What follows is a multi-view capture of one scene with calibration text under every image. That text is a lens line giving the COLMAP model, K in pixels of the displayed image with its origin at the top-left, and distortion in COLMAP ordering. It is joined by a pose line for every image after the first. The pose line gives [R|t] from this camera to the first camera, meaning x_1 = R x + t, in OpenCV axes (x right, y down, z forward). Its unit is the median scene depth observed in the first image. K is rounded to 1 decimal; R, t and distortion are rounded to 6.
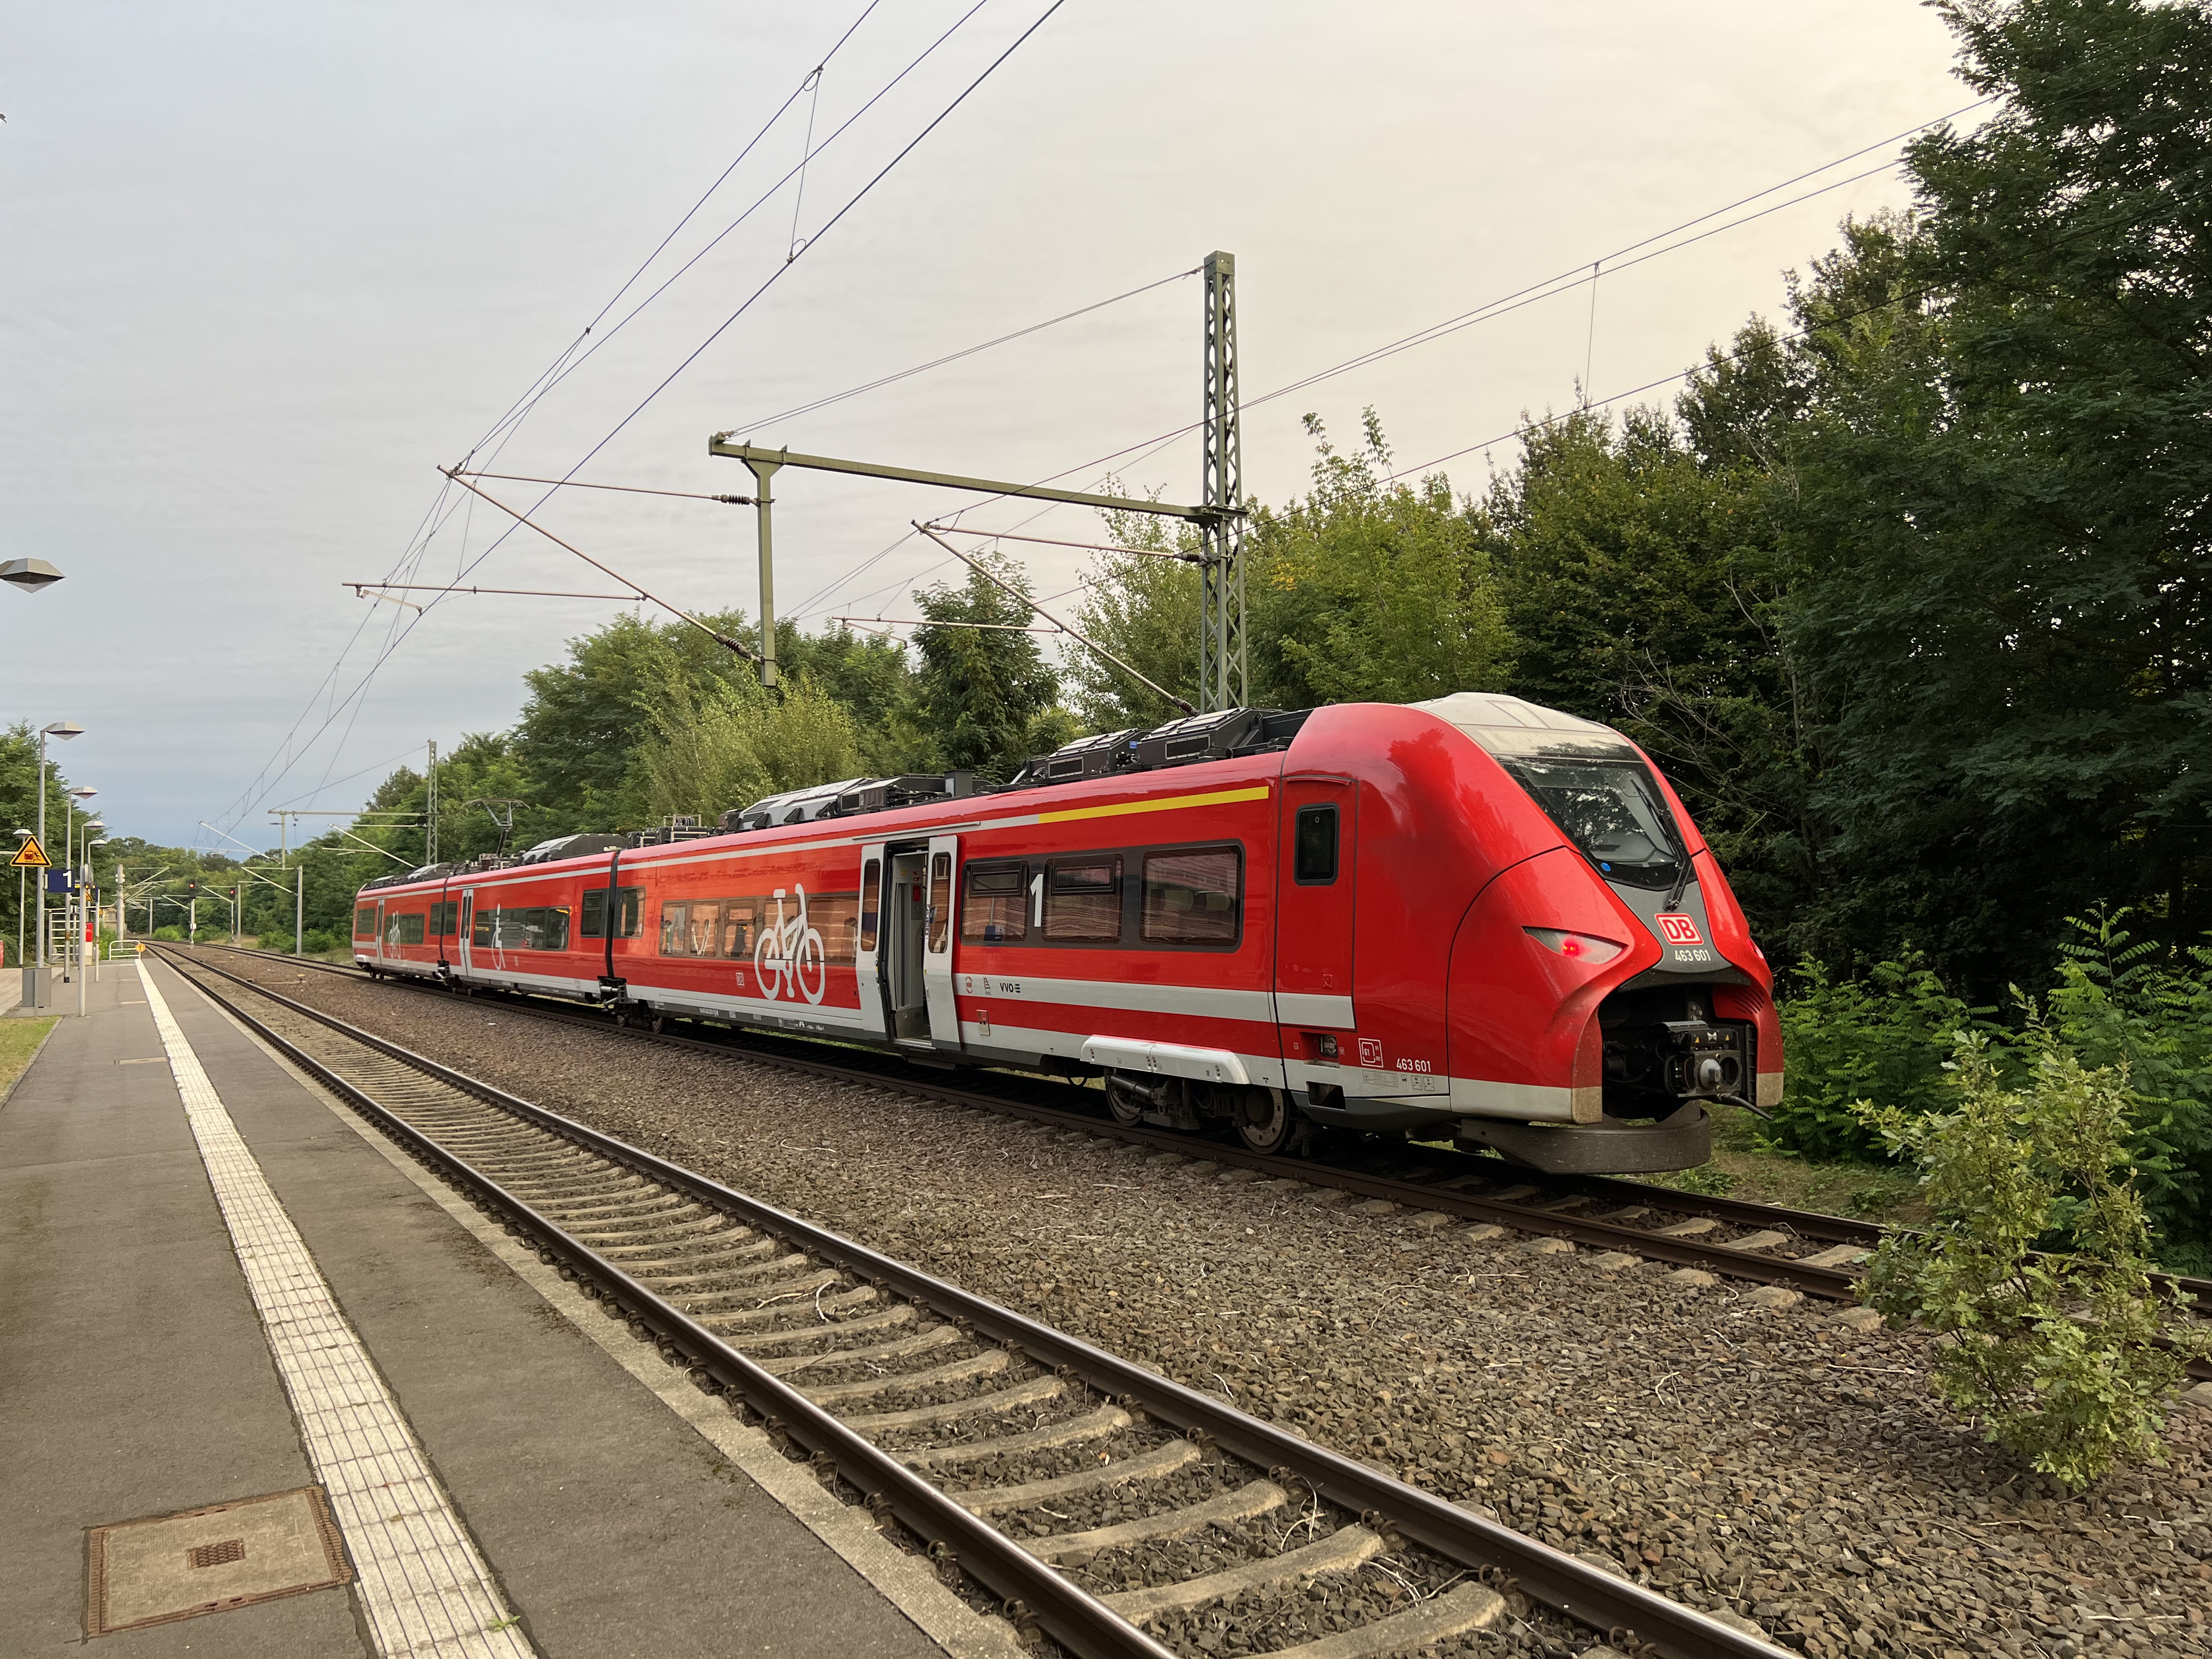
lens RADIAL K [[1690.4, 0, 1108.6], [0, 1690.4, 829.6], [0, 0, 1]] dist [0.091113, -0.158283]
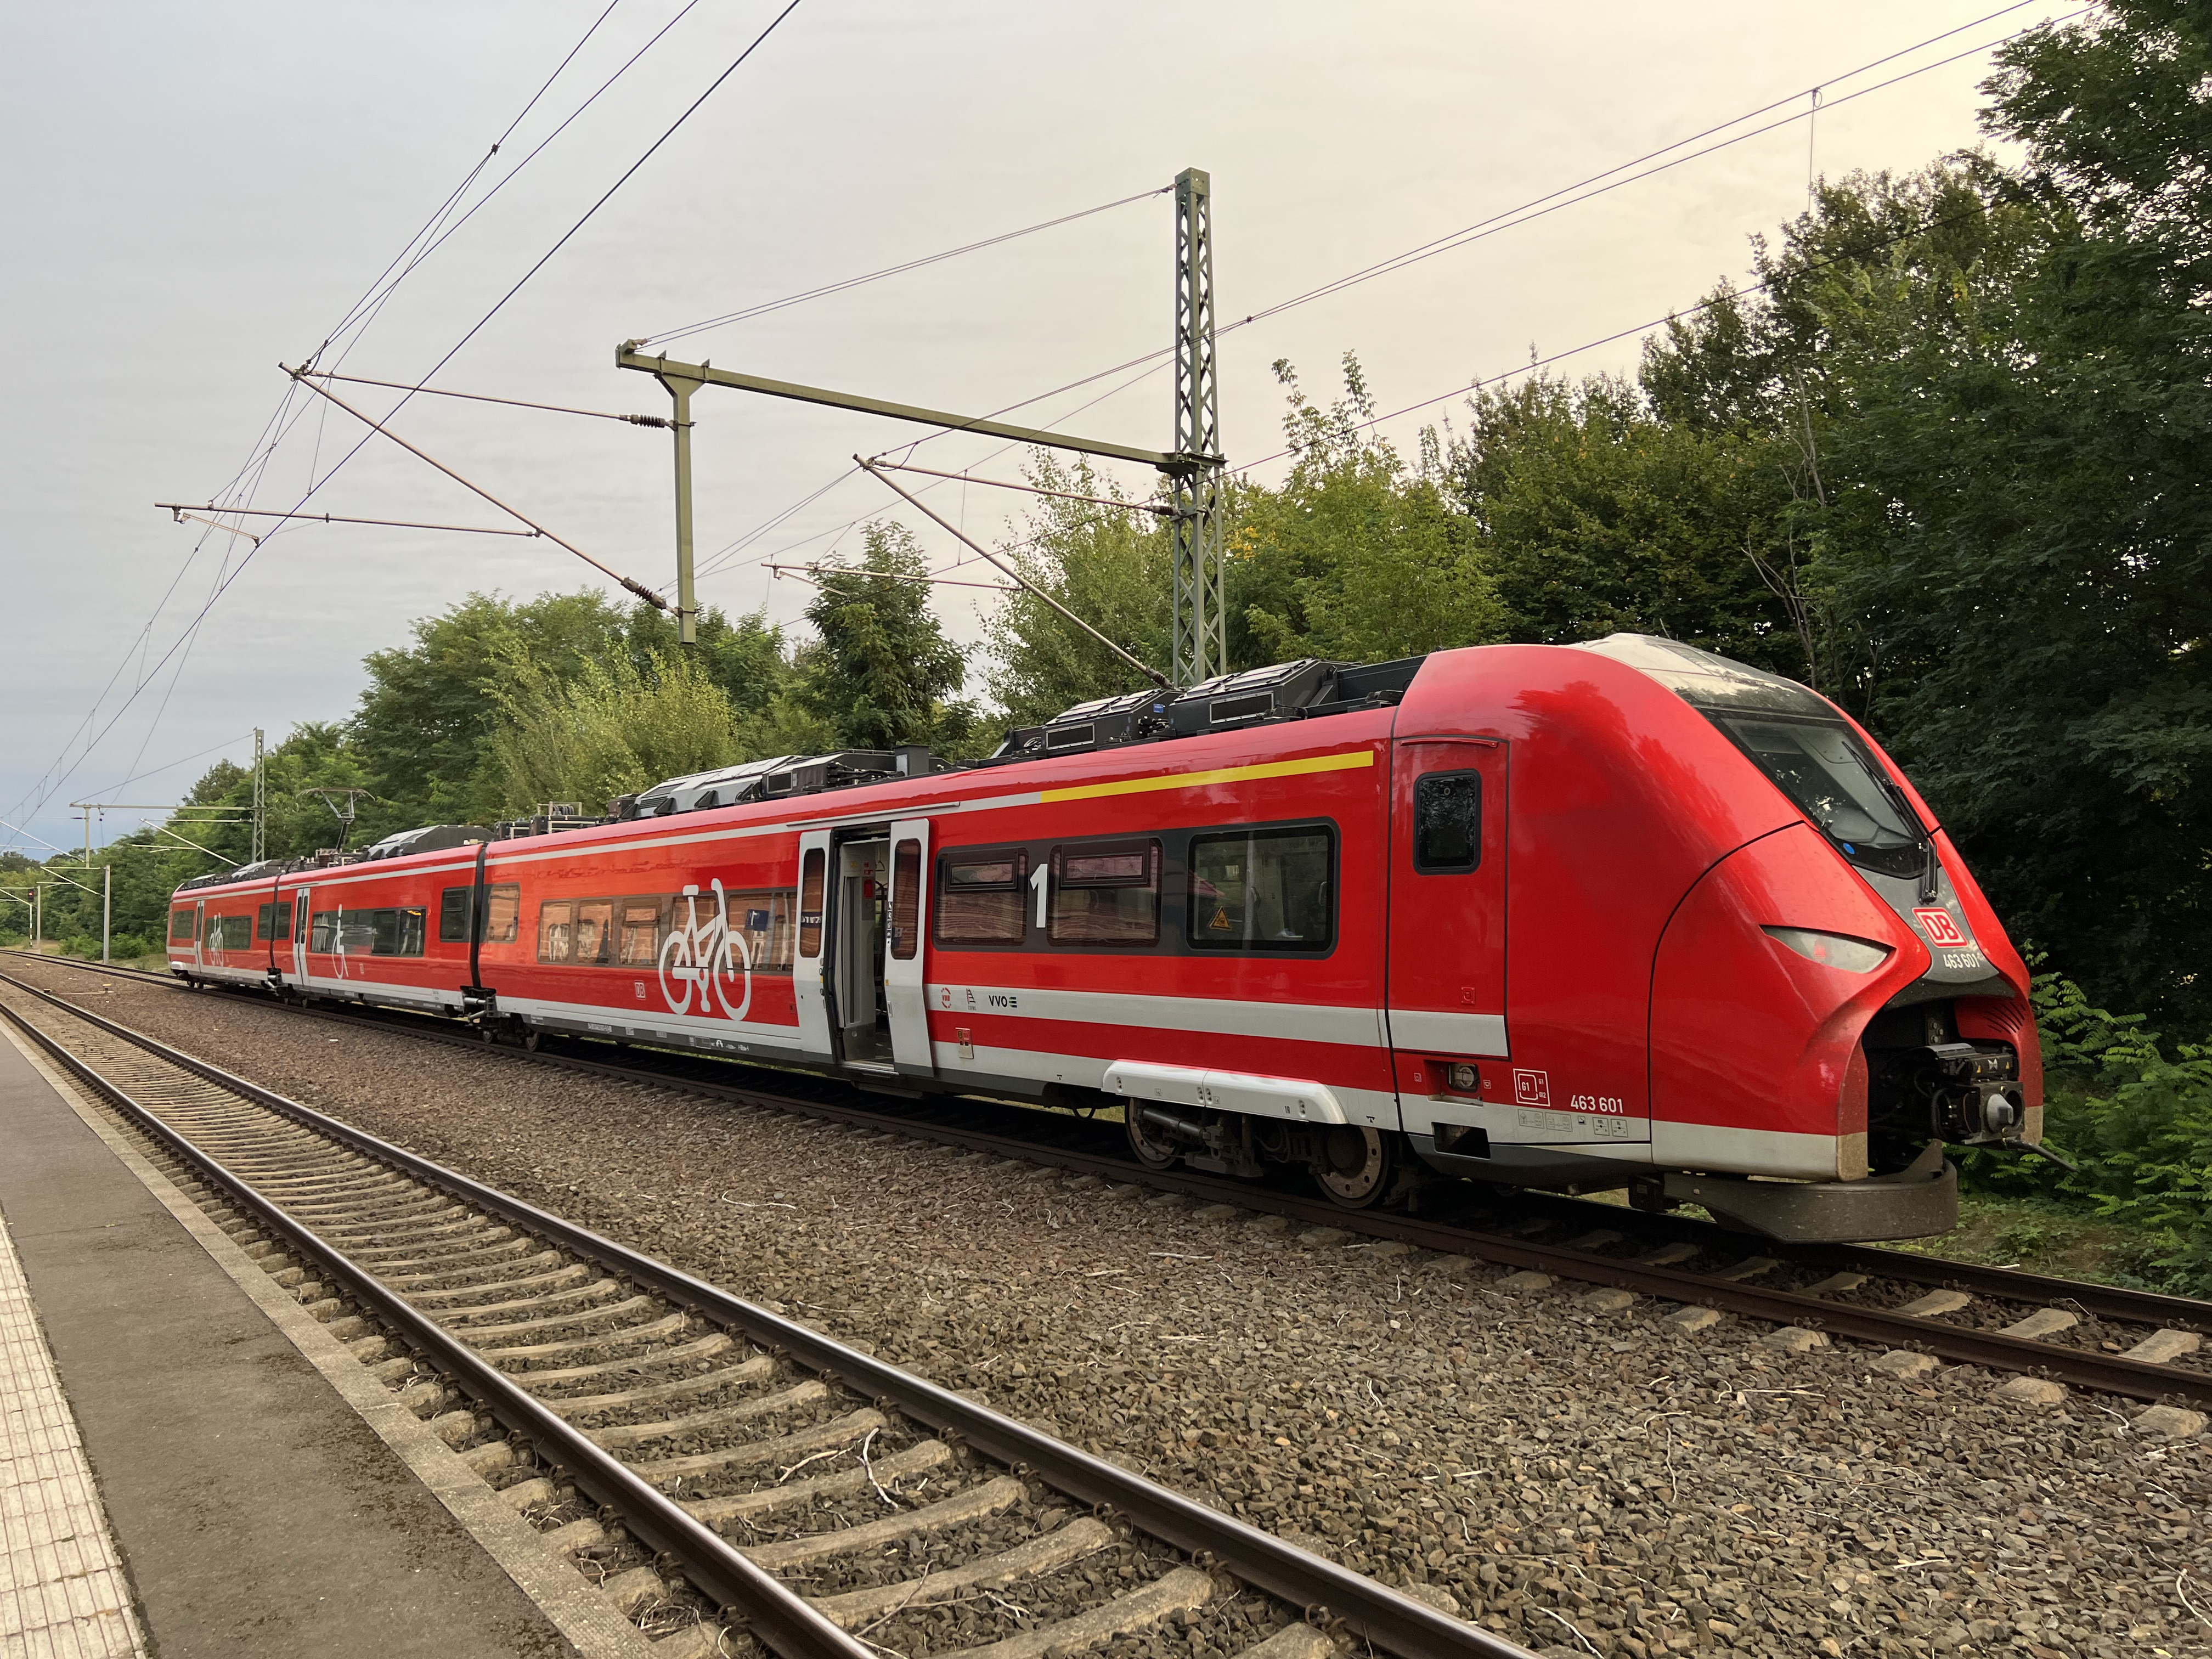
lens RADIAL K [[1652.3, 0, 1112.4], [0, 1652.3, 823.9], [0, 0, 1]] dist [0.039556, -0.029230]
pose [[0.995091, 0.001517, 0.098953, -0.071629], [-0.001062, 0.999989, -0.004650, 0.008675], [-0.098959, 0.004522, 0.995081, 0.161513]]
